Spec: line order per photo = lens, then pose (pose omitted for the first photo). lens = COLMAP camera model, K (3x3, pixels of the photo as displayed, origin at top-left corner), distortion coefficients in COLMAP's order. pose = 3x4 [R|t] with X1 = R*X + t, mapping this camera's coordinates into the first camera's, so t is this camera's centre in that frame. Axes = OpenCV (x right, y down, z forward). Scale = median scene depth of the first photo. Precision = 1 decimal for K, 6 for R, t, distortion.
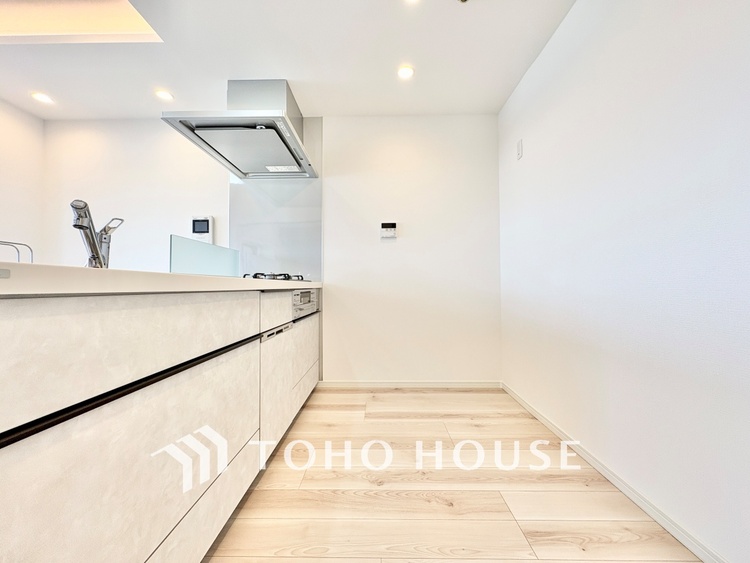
lens RADIAL K [[300.0, 0, 375.9], [0, 300.0, 281.2], [0, 0, 1]] dist [-0.002043, 0.001140]
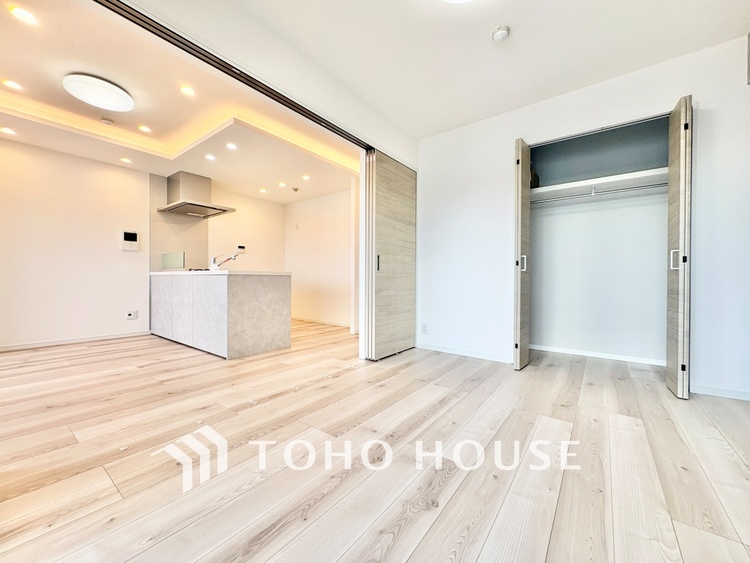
lens RADIAL K [[300.0, 0, 375.1], [0, 300.0, 280.6], [0, 0, 1]] dist [-0.002043, 0.001140]
pose [[0.596636, 0.004533, 0.802499, -1.590303], [-0.022523, 0.999685, 0.011098, 0.004997], [-0.802196, -0.024696, 0.596550, -1.484382]]
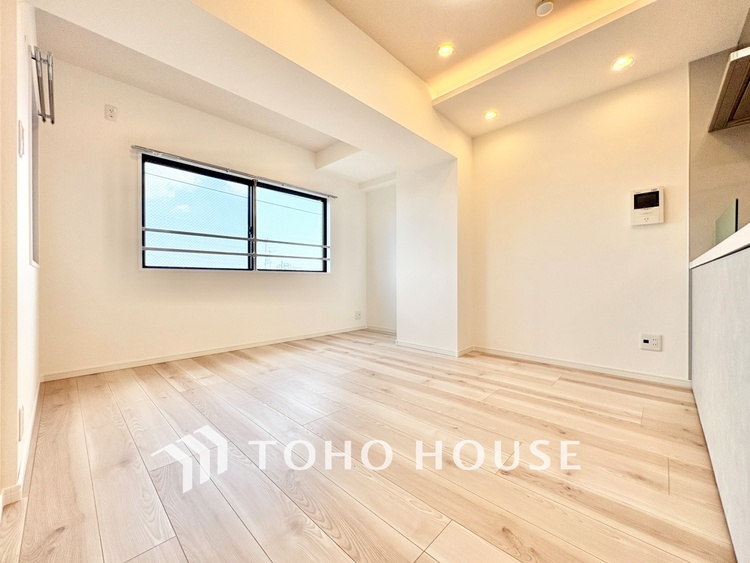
lens RADIAL K [[300.0, 0, 375.6], [0, 300.0, 280.2], [0, 0, 1]] dist [-0.002043, 0.001140]
pose [[0.728168, 0.004827, -0.685381, -0.812467], [0.008600, 0.999832, 0.016179, 0.046479], [0.685344, -0.017675, 0.728005, -0.287997]]
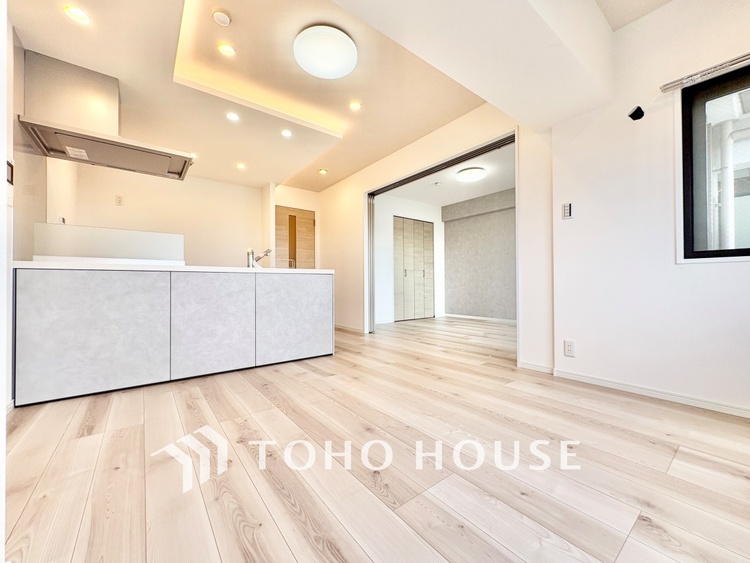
lens RADIAL K [[300.0, 0, 375.8], [0, 300.0, 280.6], [0, 0, 1]] dist [-0.002043, 0.001140]
pose [[-0.620542, 0.018499, 0.783955, -2.299018], [-0.004024, 0.999633, -0.026773, 0.095248], [-0.784163, -0.019769, -0.620240, 1.129789]]
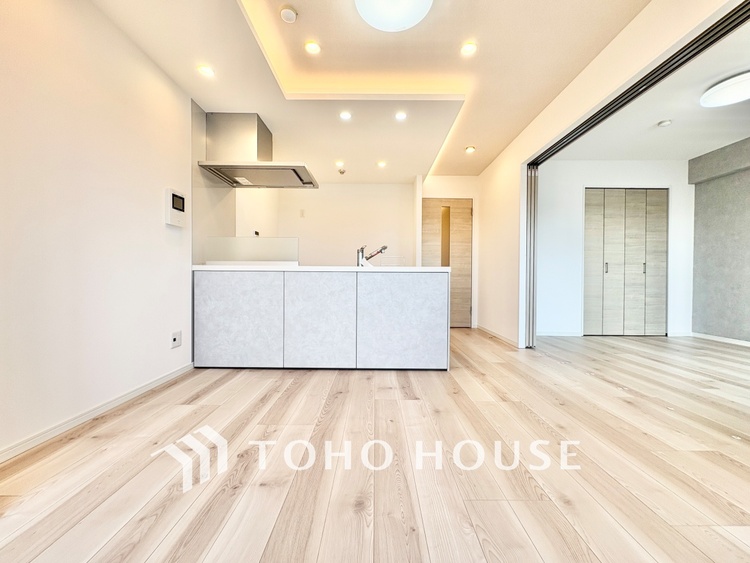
lens RADIAL K [[300.0, 0, 375.5], [0, 300.0, 281.0], [0, 0, 1]] dist [-0.002043, 0.001140]
pose [[-0.006846, -0.003749, 0.999970, -2.193257], [-0.023832, 0.999710, 0.003585, 0.055136], [-0.999693, -0.023807, -0.006933, 0.580898]]
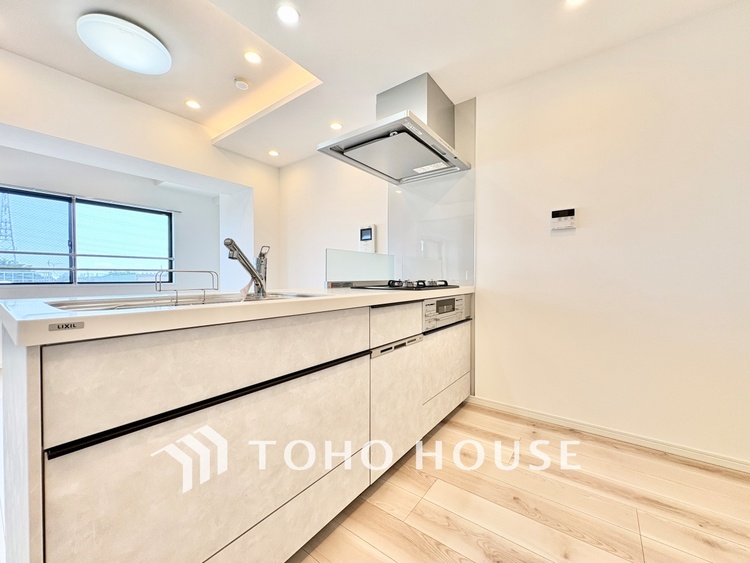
lens RADIAL K [[300.0, 0, 377.3], [0, 300.0, 281.1], [0, 0, 1]] dist [-0.002043, 0.001140]
pose [[0.809272, 0.011514, -0.587321, 0.161383], [0.007450, 0.999526, 0.029860, -0.061268], [0.587387, -0.028540, 0.808803, 0.164136]]
